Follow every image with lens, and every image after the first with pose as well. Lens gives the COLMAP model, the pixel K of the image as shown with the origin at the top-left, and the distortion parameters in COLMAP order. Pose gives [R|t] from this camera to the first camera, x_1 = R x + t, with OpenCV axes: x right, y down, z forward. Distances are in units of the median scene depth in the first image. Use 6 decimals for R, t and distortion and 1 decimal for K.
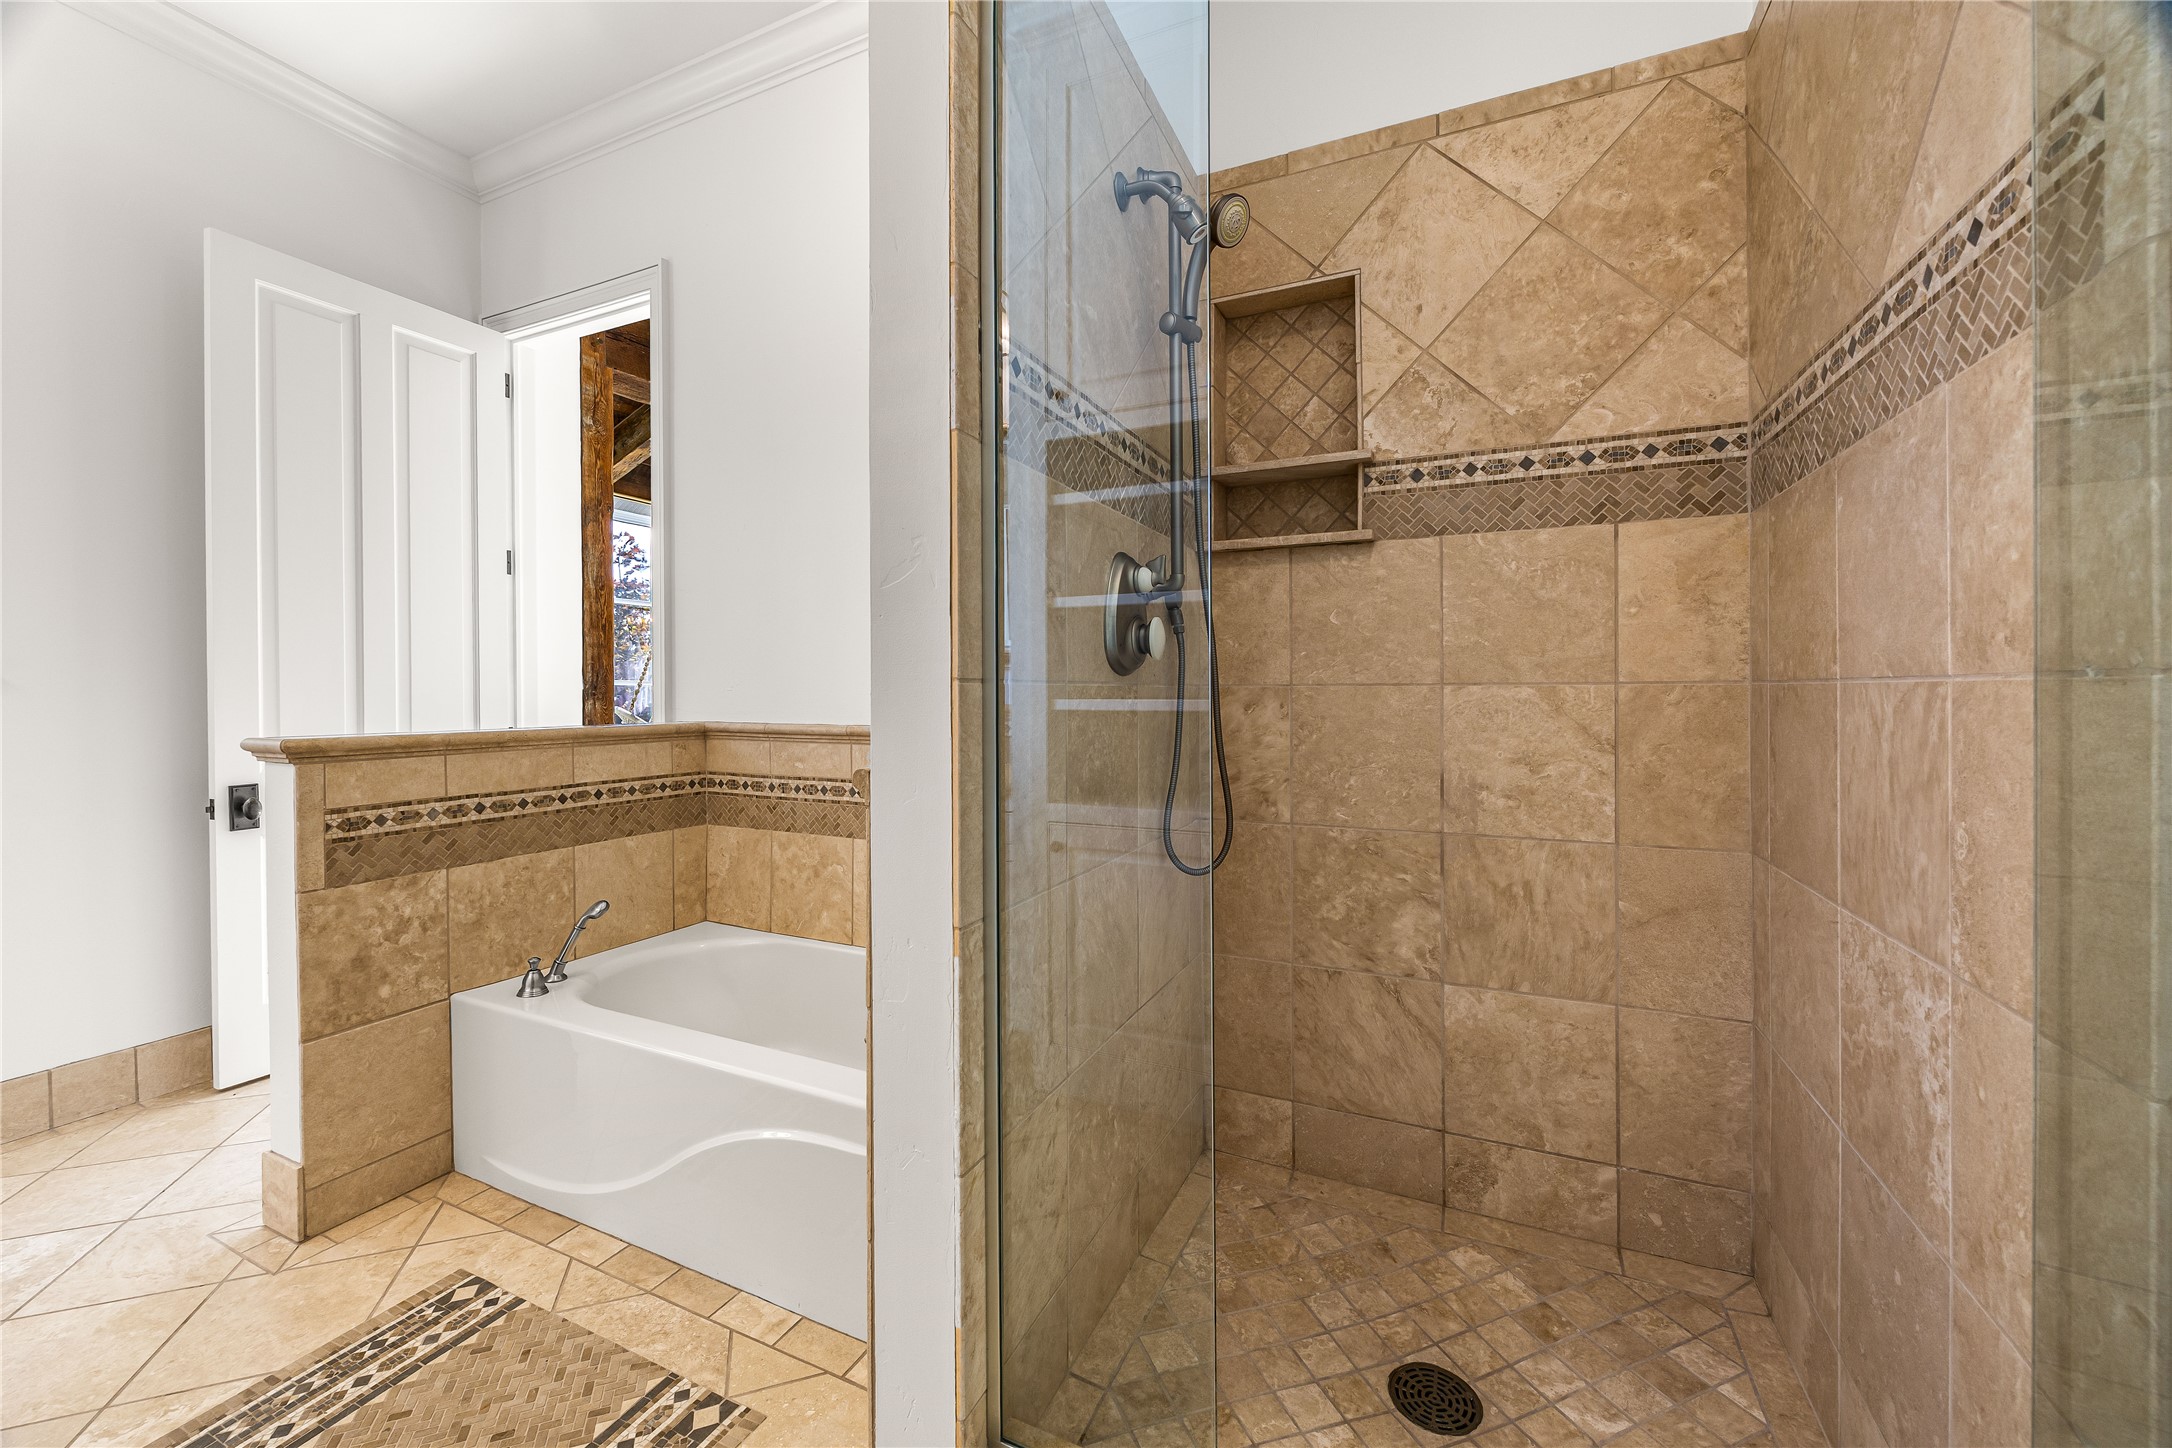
lens RADIAL K [[843.9, 0, 1075.4], [0, 843.9, 702.0], [0, 0, 1]] dist [-0.001895, -0.000259]
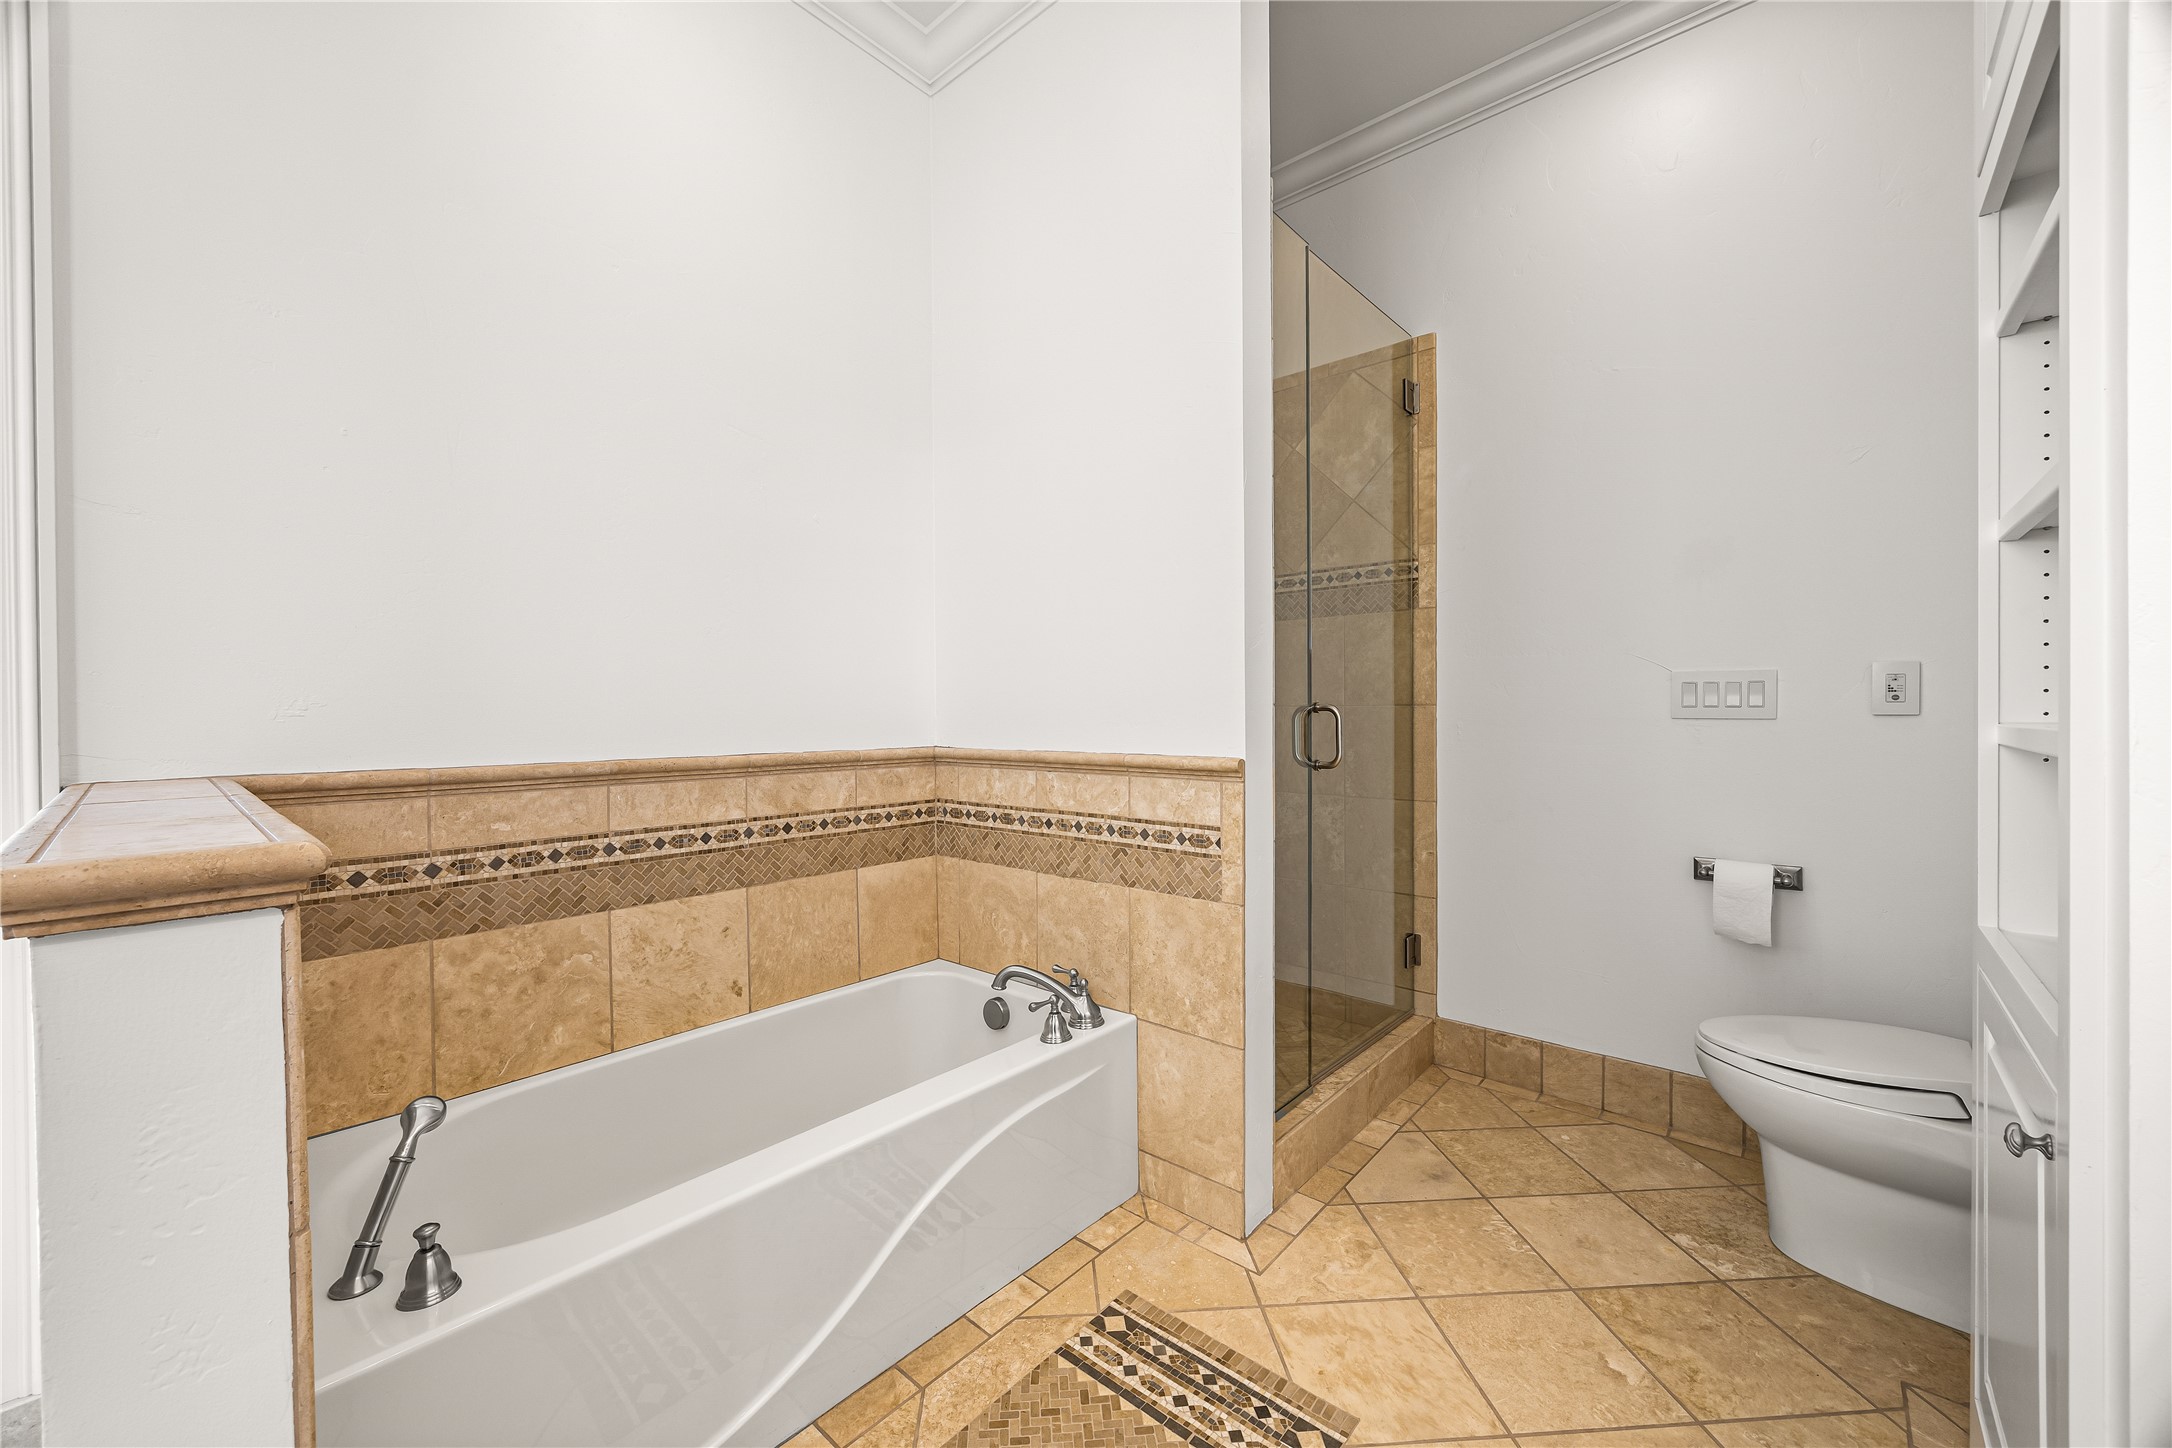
lens RADIAL K [[843.9, 0, 1070.5], [0, 843.9, 719.5], [0, 0, 1]] dist [-0.001895, -0.000259]
pose [[0.278861, -0.010906, 0.960270, -0.858988], [0.017108, 0.999833, 0.006387, -0.006814], [-0.960179, 0.014647, 0.279001, 0.386863]]
